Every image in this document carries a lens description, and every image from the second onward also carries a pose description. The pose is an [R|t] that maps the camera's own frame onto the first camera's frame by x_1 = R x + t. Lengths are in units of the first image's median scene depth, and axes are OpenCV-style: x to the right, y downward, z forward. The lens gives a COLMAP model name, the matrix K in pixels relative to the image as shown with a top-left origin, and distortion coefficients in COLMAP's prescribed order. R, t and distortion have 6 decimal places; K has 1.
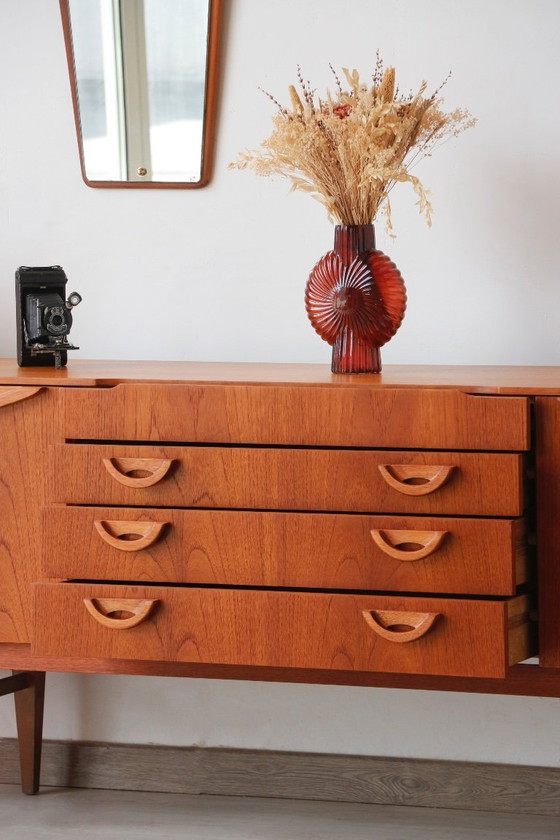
lens RADIAL K [[3817.3, 0, 282.3], [0, 3817.3, 436.8], [0, 0, 1]] dist [1.290878, 3.385491]
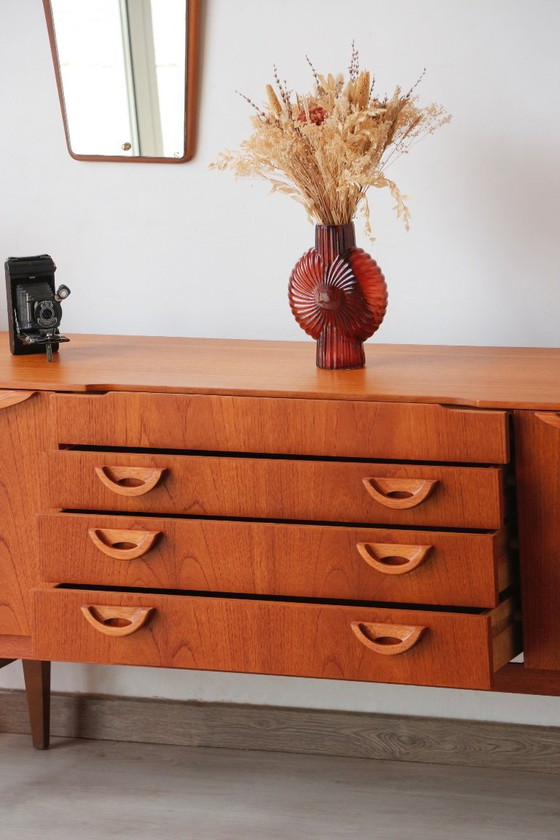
lens RADIAL K [[3817.3, 0, 282.3], [0, 3817.3, 436.8], [0, 0, 1]] dist [1.290878, 3.385491]
pose [[0.999484, -0.029981, -0.011540, 0.015060], [0.031097, 0.993063, 0.113394, -0.115187], [0.008061, -0.113695, 0.993483, -0.017313]]
